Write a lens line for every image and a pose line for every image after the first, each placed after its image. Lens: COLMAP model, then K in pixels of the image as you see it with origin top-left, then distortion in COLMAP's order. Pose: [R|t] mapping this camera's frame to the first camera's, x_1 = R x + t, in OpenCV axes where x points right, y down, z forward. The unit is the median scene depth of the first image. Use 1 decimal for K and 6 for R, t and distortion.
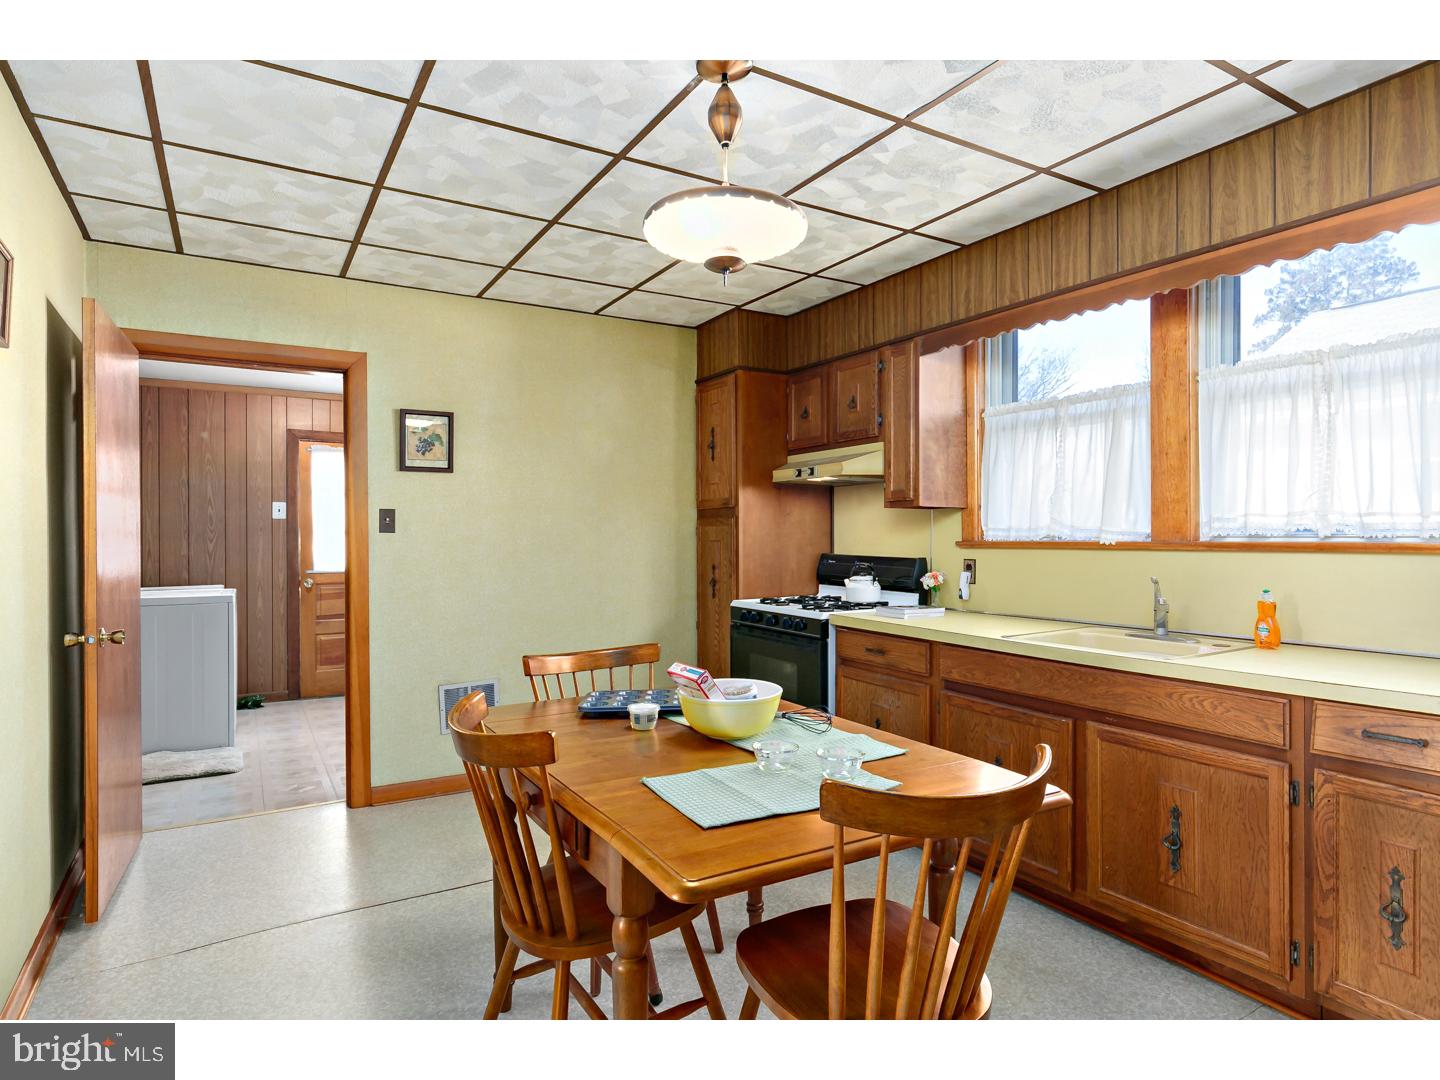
lens RADIAL K [[809.7, 0, 720.0], [0, 809.7, 540.0], [0, 0, 1]] dist [0.003339, 0.000412]
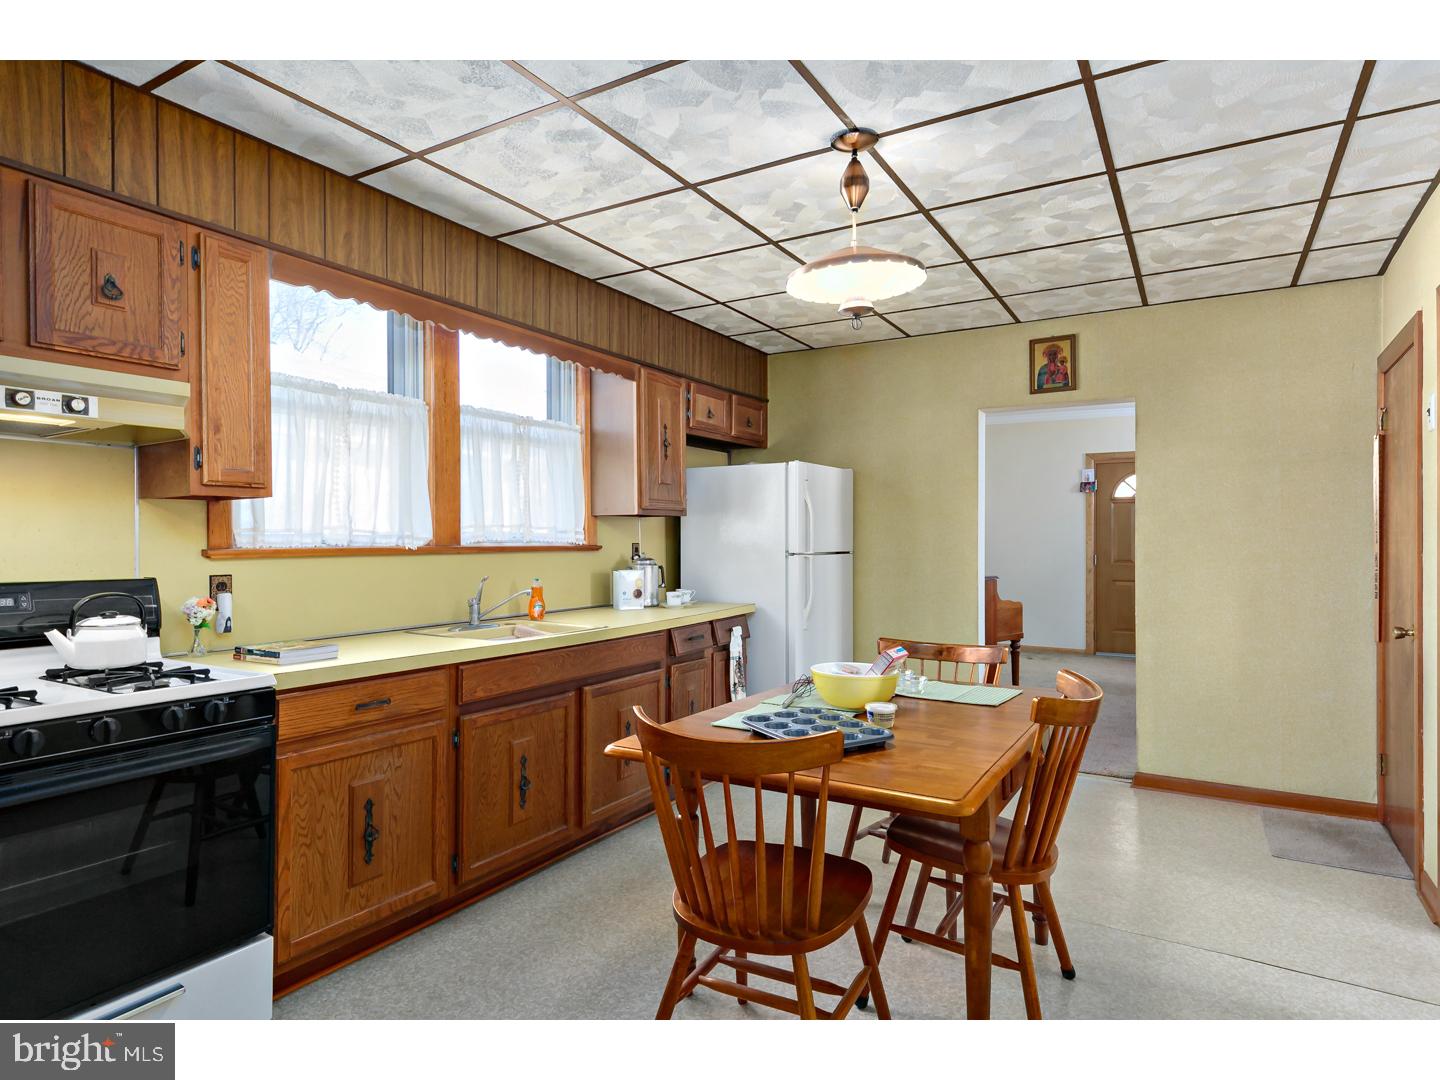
lens RADIAL K [[817.6, 0, 717.5], [0, 817.6, 531.9], [0, 0, 1]] dist [0.004189, 0.000743]
pose [[-0.468802, 0.016770, 0.883144, -0.597966], [0.011527, 0.999851, -0.012867, 0.000886], [-0.883228, 0.004148, -0.468926, 1.104471]]
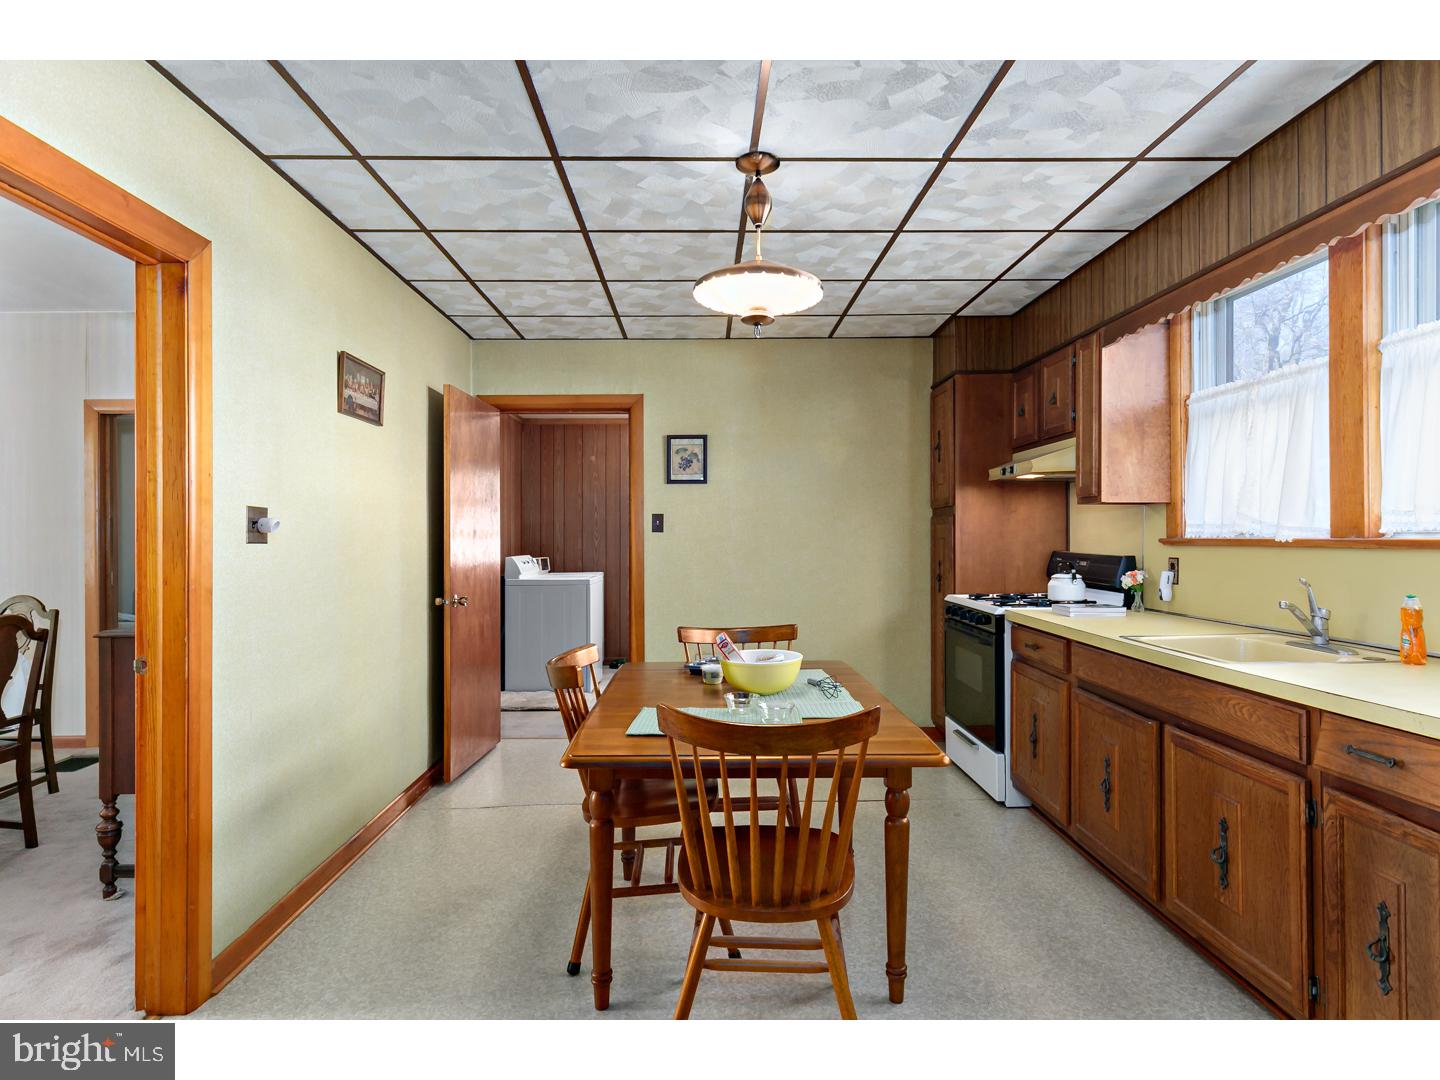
lens RADIAL K [[817.6, 0, 717.5], [0, 817.6, 531.9], [0, 0, 1]] dist [0.004189, 0.000743]
pose [[0.866294, -0.005252, -0.499508, 0.376436], [0.001579, 0.999969, -0.007775, 0.000558], [0.499533, 0.005947, 0.866275, -0.088228]]
